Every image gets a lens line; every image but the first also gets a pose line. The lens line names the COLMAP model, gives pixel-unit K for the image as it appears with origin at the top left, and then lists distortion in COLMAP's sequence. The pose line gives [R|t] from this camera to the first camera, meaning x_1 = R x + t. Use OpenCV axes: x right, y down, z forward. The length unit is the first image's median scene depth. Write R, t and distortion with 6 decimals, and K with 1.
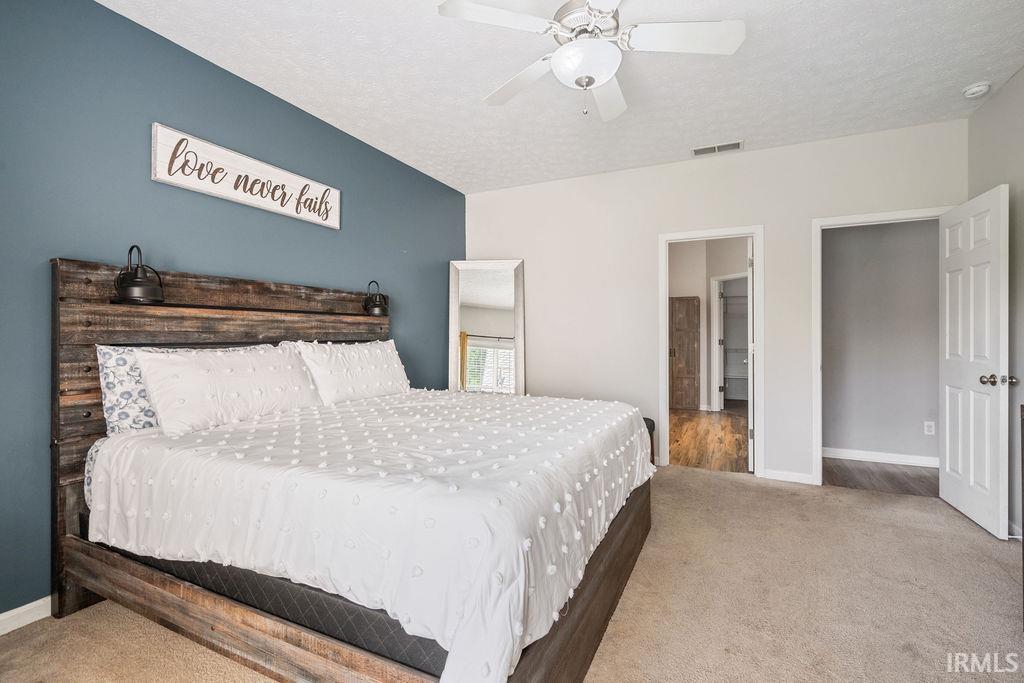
lens RADIAL K [[466.5, 0, 514.0], [0, 466.5, 340.1], [0, 0, 1]] dist [-0.004377, 0.001334]
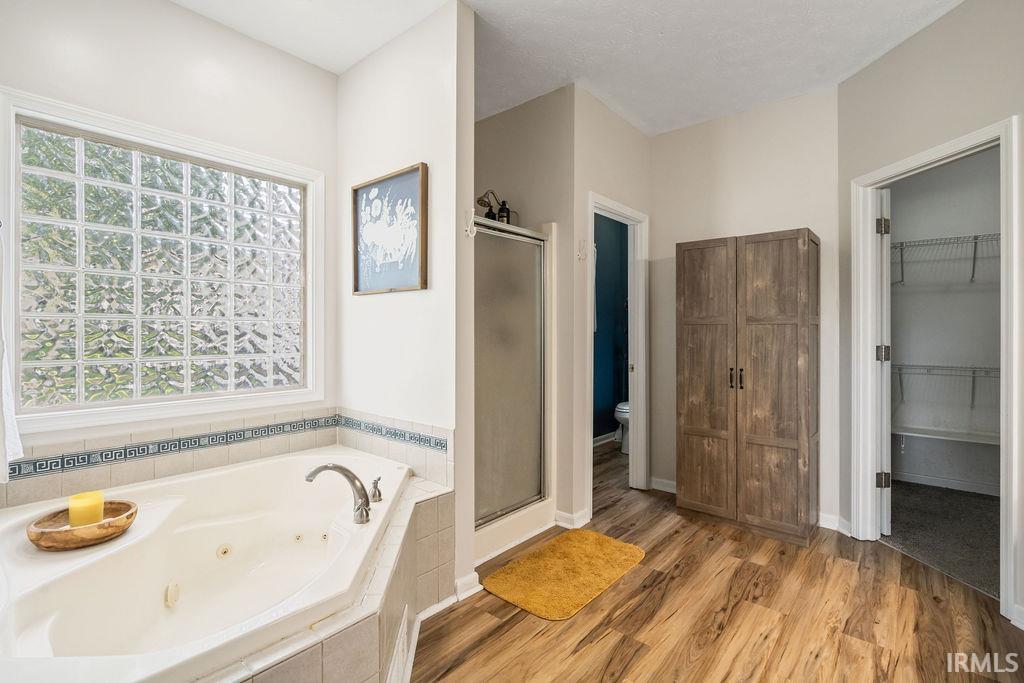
lens RADIAL K [[466.5, 0, 509.0], [0, 466.5, 334.9], [0, 0, 1]] dist [-0.004377, 0.001334]
pose [[0.962851, 0.000629, -0.270033, 0.257424], [-0.001627, 0.999993, -0.003474, -0.007831], [0.270028, 0.003784, 0.962845, 0.561926]]
